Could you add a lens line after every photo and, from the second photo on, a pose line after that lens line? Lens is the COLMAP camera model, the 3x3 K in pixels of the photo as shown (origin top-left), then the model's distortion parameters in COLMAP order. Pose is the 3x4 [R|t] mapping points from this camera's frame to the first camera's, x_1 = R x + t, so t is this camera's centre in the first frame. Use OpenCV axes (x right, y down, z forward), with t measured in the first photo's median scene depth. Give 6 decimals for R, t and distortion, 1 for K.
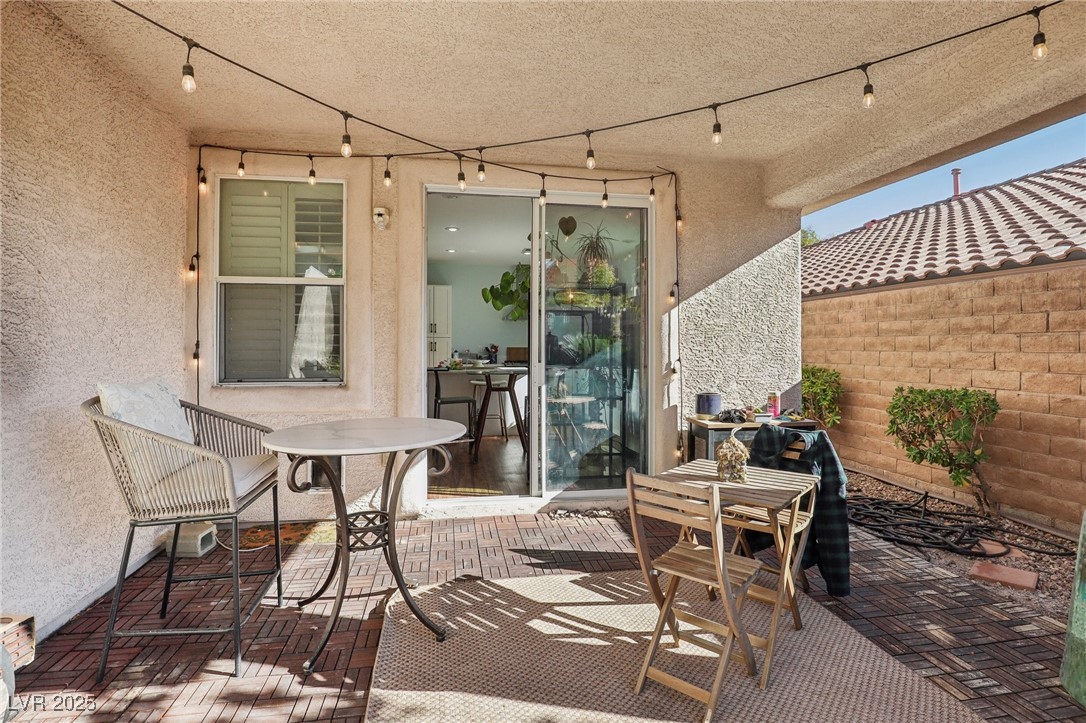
lens RADIAL K [[539.8, 0, 541.2], [0, 539.8, 345.8], [0, 0, 1]] dist [-0.029745, 0.000109]
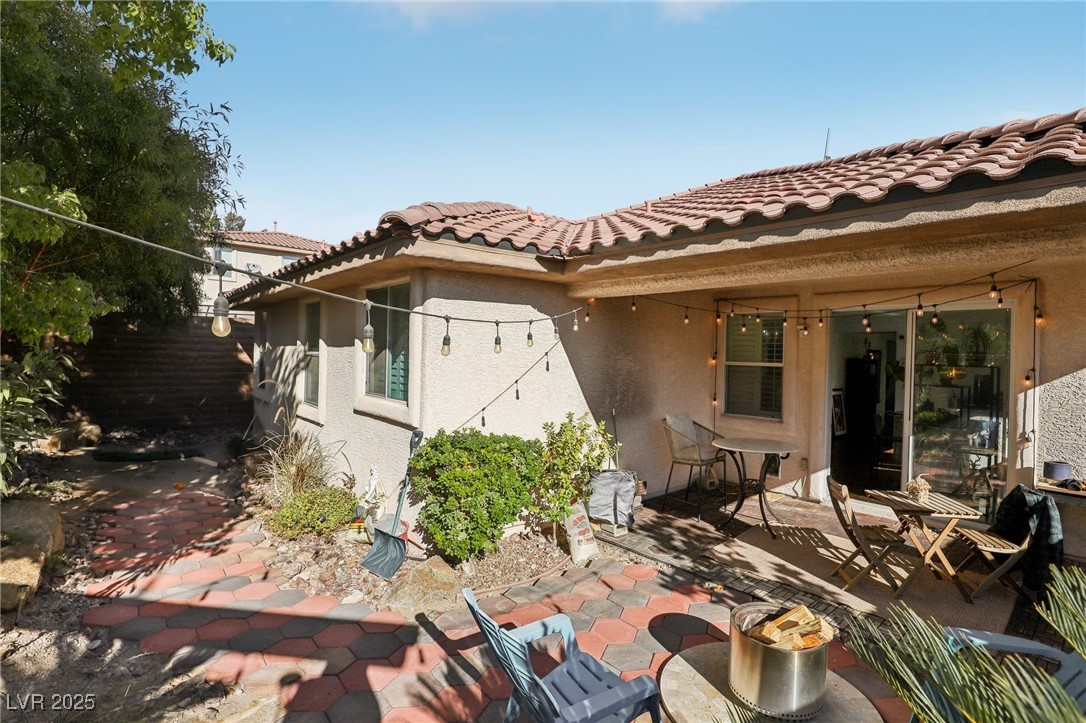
lens RADIAL K [[520.2, 0, 541.7], [0, 520.2, 360.1], [0, 0, 1]] dist [-0.023507, -0.000049]
pose [[0.507712, 0.019017, -0.861317, 0.786465], [-0.018459, 0.999767, 0.011193, -0.148969], [0.861329, 0.010216, 0.507945, -0.653965]]
